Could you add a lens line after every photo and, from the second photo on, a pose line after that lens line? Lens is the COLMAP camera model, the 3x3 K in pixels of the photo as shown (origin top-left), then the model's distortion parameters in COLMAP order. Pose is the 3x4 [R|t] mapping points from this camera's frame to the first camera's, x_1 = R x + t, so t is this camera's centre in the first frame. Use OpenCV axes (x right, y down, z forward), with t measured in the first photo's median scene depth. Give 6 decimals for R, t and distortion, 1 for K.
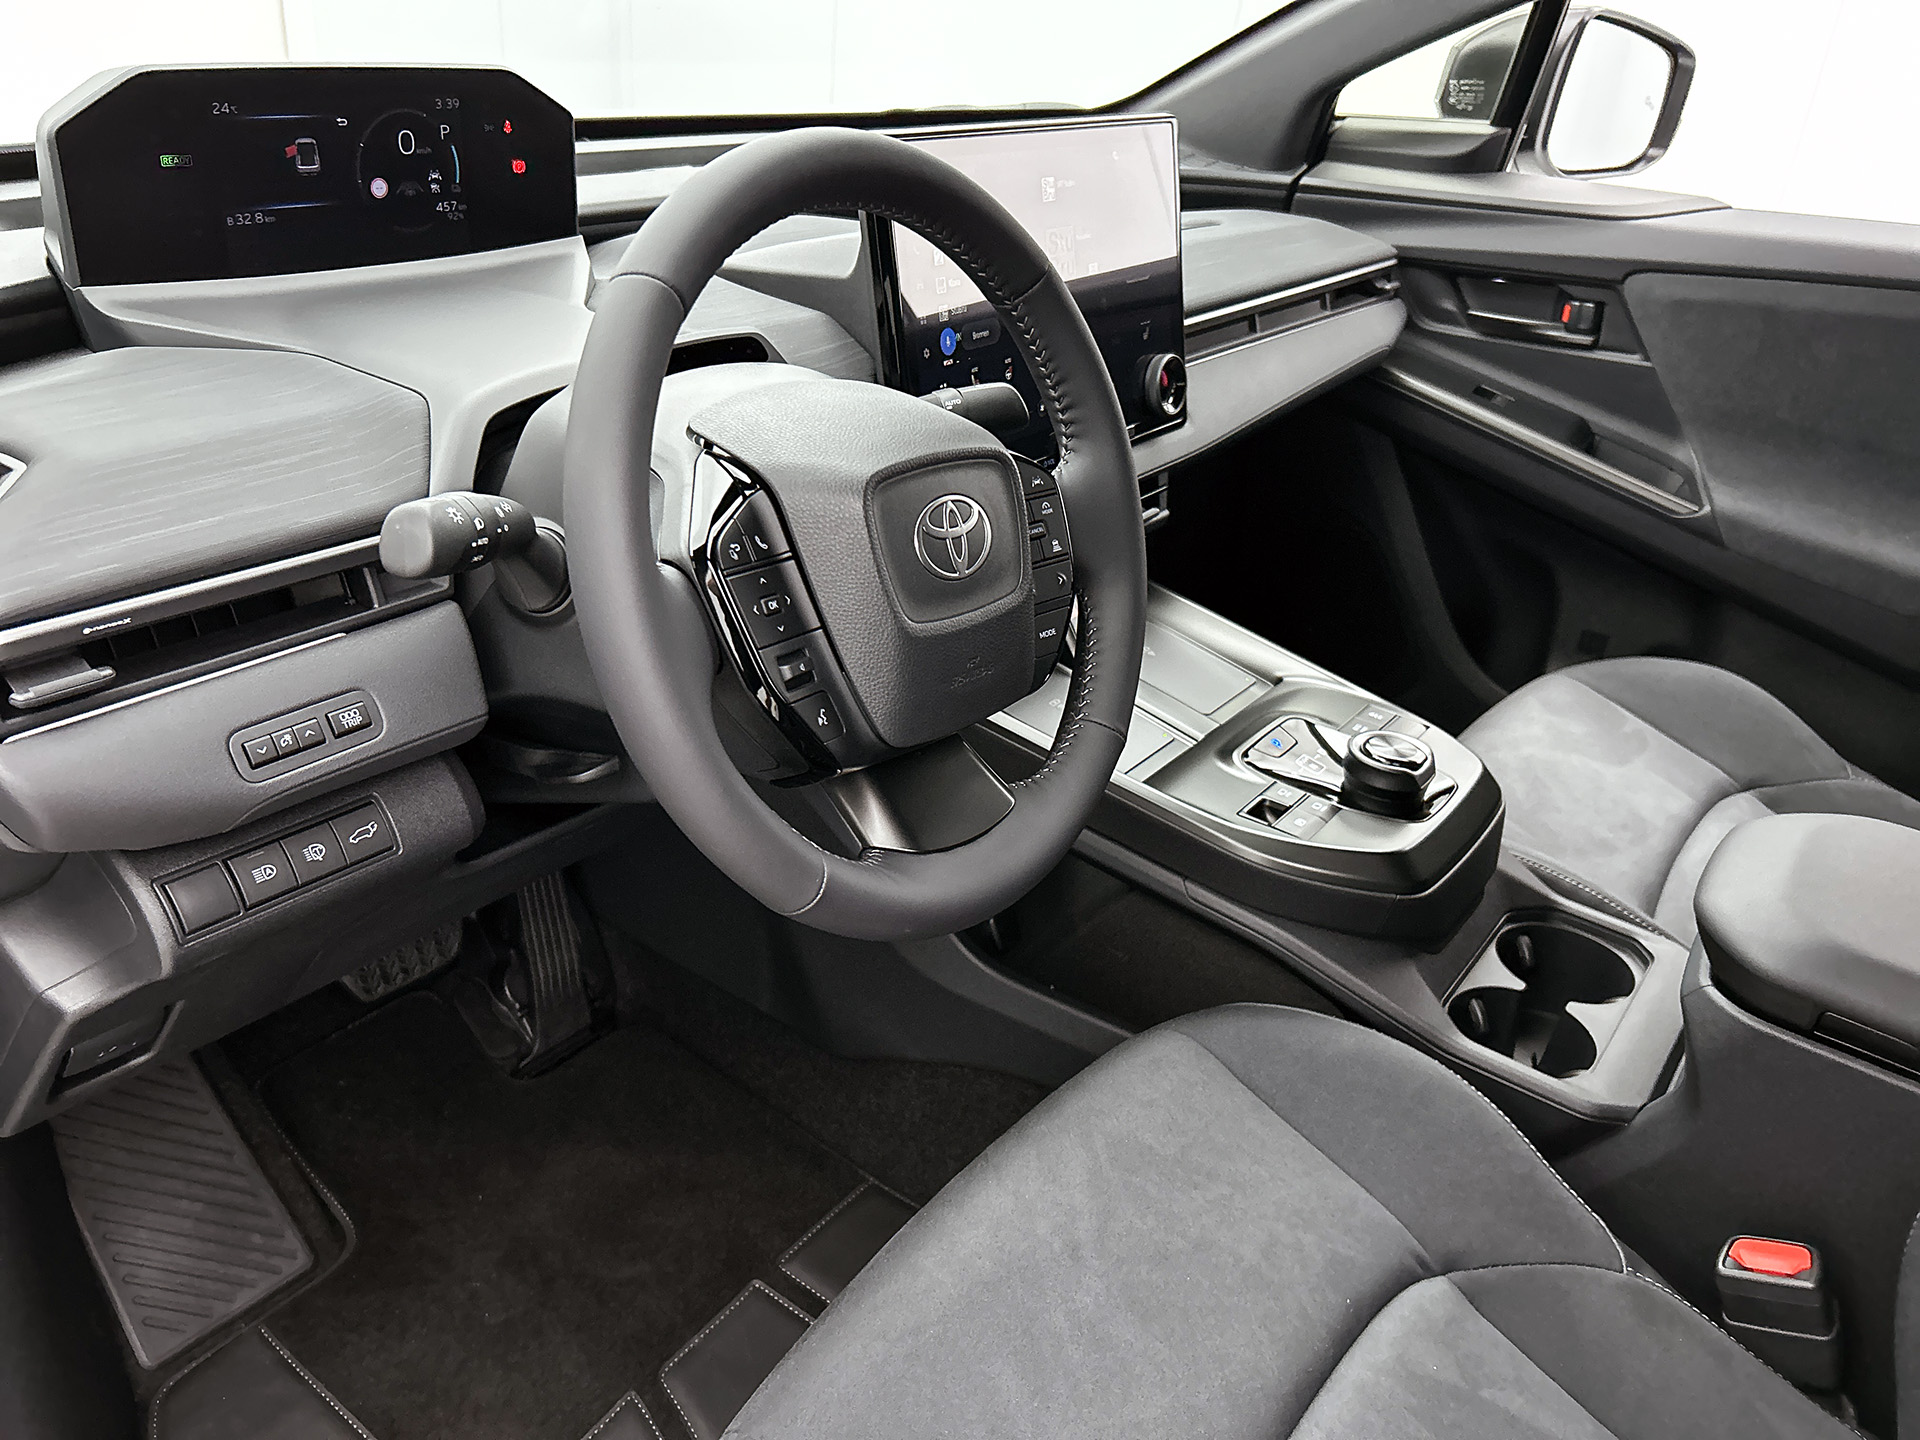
lens RADIAL K [[1470.5, 0, 960.0], [0, 1470.5, 720.0], [0, 0, 1]] dist [0.008684, -0.007859]
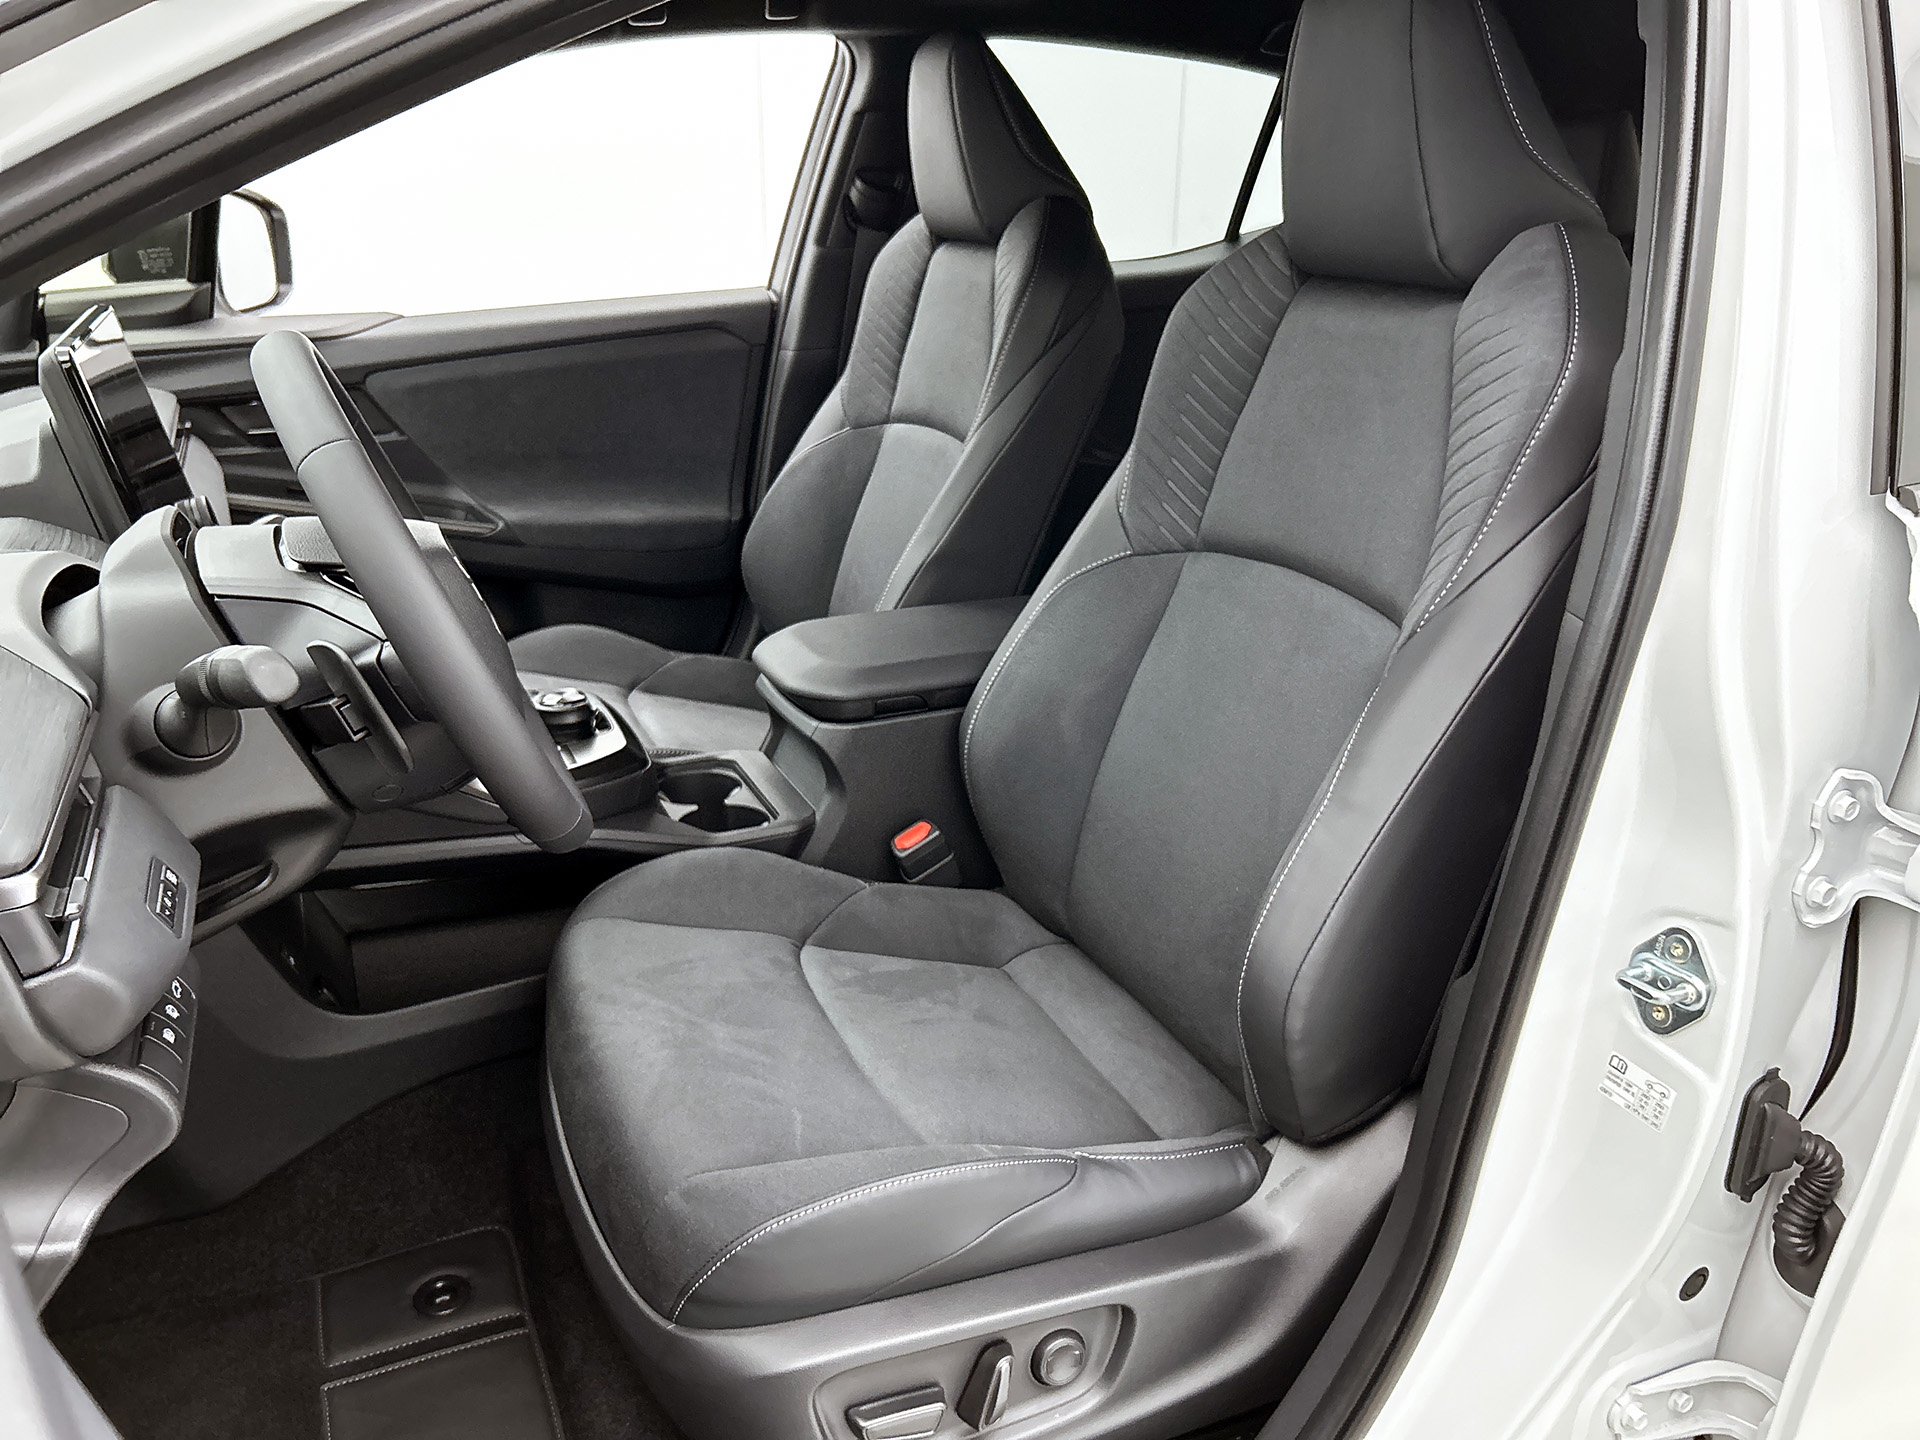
lens RADIAL K [[1470.5, 0, 960.0], [0, 1470.5, 720.0], [0, 0, 1]] dist [0.008684, -0.007859]
pose [[0.474749, -0.367082, 0.799915, -0.451057], [0.426766, 0.890885, 0.155543, -0.011416], [-0.769730, 0.267533, 0.579605, -0.073359]]
